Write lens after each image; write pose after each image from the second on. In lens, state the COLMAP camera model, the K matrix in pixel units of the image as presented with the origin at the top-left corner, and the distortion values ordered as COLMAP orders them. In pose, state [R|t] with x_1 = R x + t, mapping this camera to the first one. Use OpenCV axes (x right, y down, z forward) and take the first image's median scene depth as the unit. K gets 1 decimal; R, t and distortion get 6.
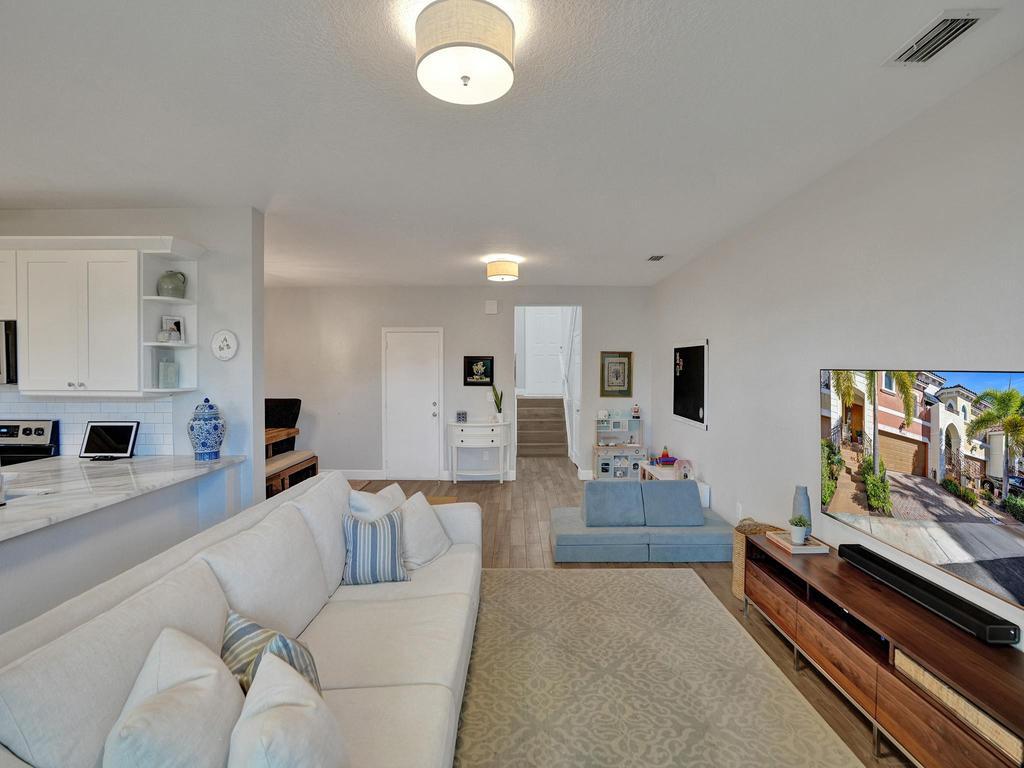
lens RADIAL K [[483.4, 0, 515.6], [0, 483.4, 375.7], [0, 0, 1]] dist [-0.053676, 0.018600]
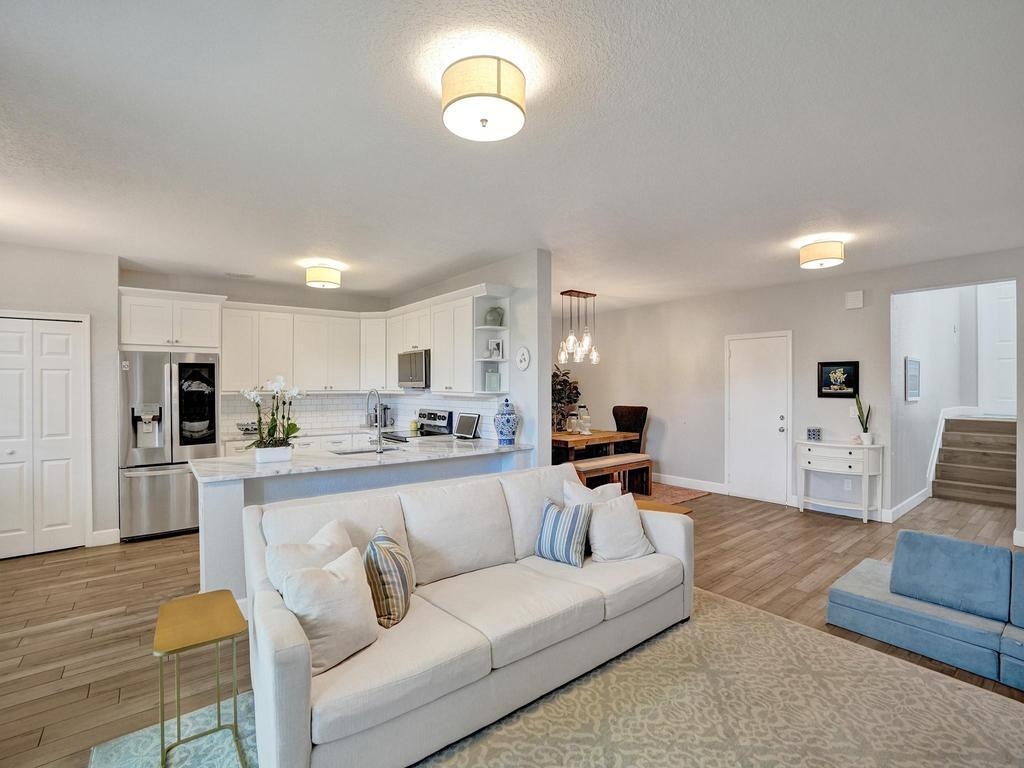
lens RADIAL K [[483.4, 0, 516.2], [0, 483.4, 384.7], [0, 0, 1]] dist [-0.053676, 0.018600]
pose [[0.623303, -0.003791, -0.781971, 0.424723], [-0.006254, 0.999932, -0.009833, 0.020793], [0.781955, 0.011019, 0.623237, 0.162744]]
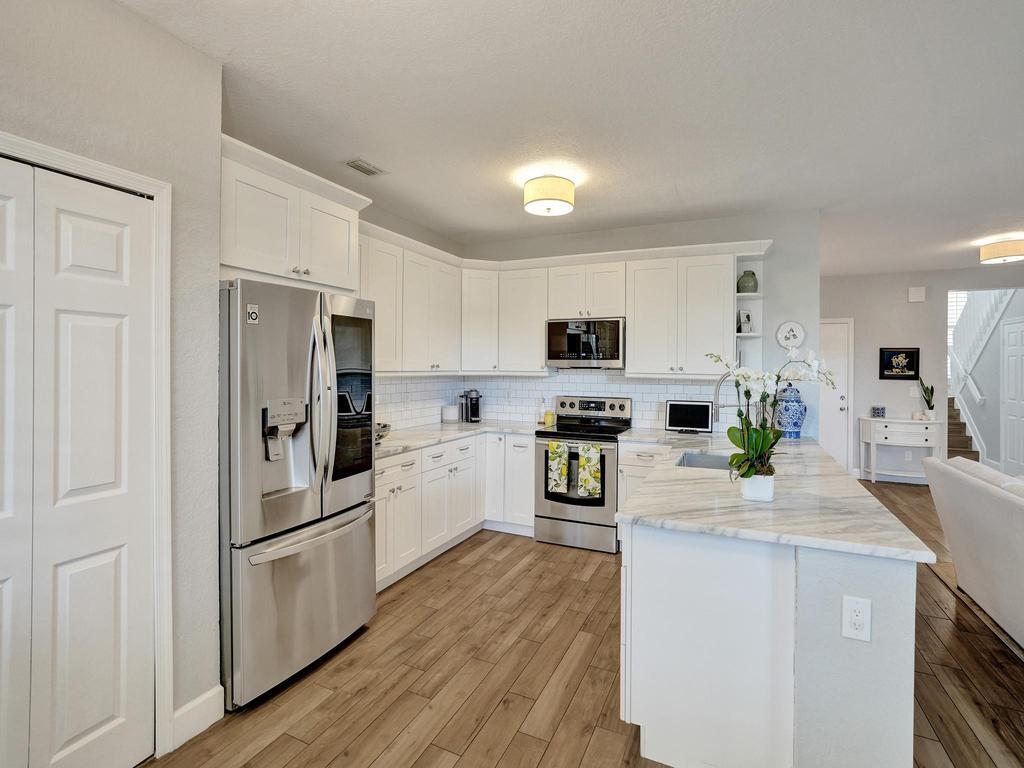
lens RADIAL K [[483.4, 0, 507.2], [0, 483.4, 367.9], [0, 0, 1]] dist [-0.053676, 0.018600]
pose [[0.903664, 0.007374, -0.428179, -0.750129], [-0.011707, 0.999903, -0.007488, 0.028763], [0.428082, 0.011779, 0.903663, -0.272740]]
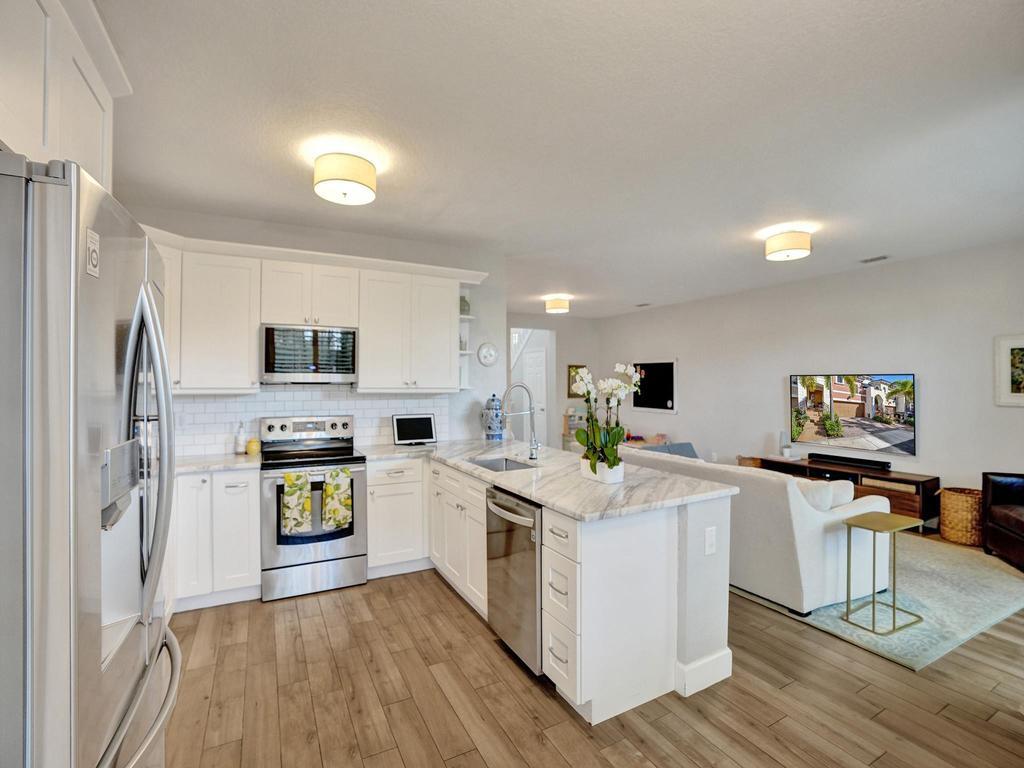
lens RADIAL K [[483.4, 0, 510.4], [0, 483.4, 376.5], [0, 0, 1]] dist [-0.053676, 0.018600]
pose [[0.879955, 0.007353, 0.475001, -1.217845], [0.005472, 0.999657, -0.025612, 0.032809], [-0.475026, 0.025137, 0.879613, -0.213313]]
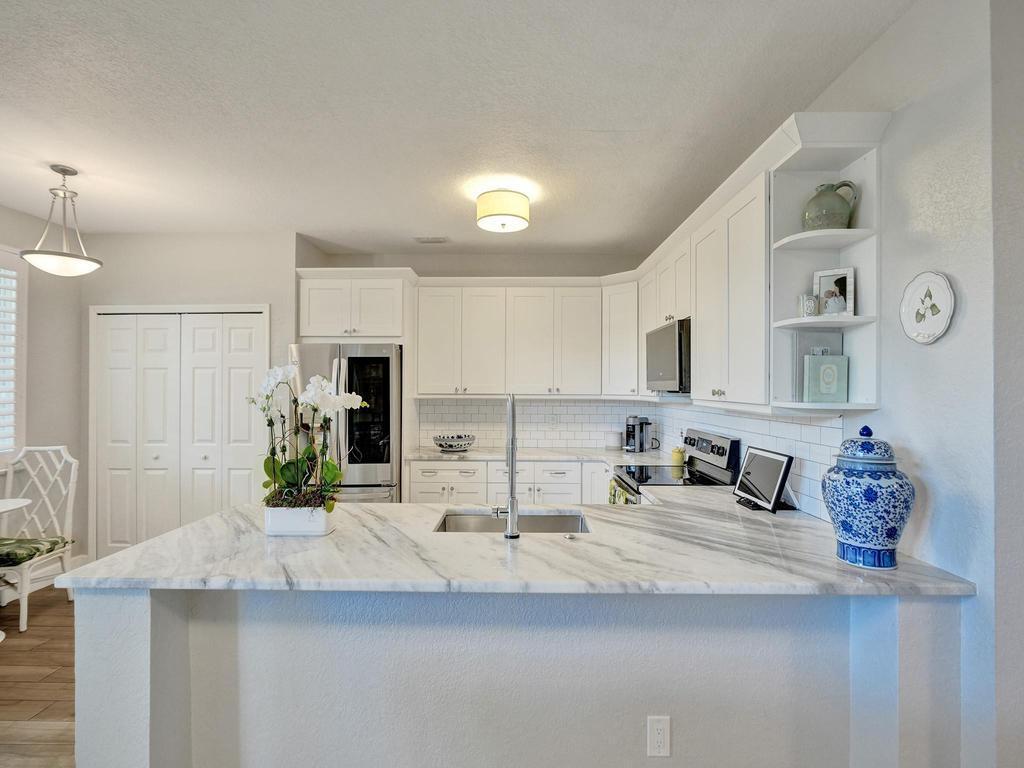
lens RADIAL K [[484.4, 0, 514.7], [0, 484.4, 385.1], [0, 0, 1]] dist [-0.006332, 0.002014]
pose [[-0.008508, -0.005356, -0.999949, -0.174379], [-0.013274, 0.999898, -0.005243, 0.013731], [0.999876, 0.013228, -0.008578, 0.644441]]
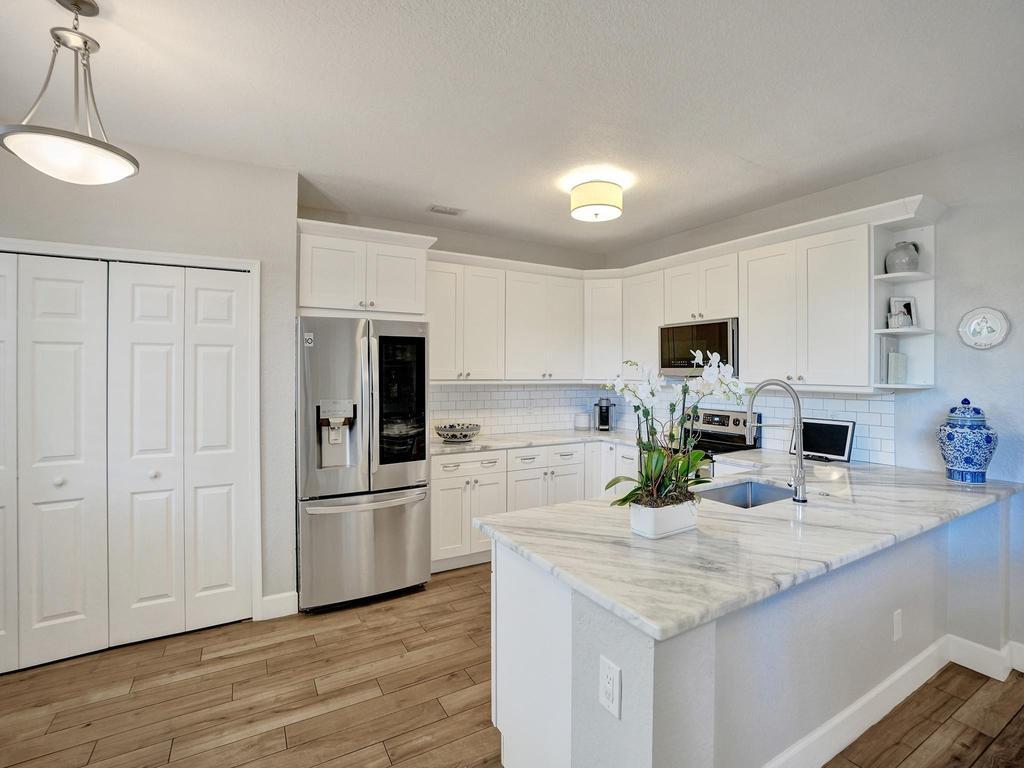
lens RADIAL K [[483.4, 0, 513.7], [0, 483.4, 370.4], [0, 0, 1]] dist [-0.053676, 0.018600]
pose [[0.505796, -0.000402, -0.862653, -0.363774], [-0.013702, 0.999870, -0.008499, 0.017843], [0.862544, 0.016119, 0.505725, 0.009501]]
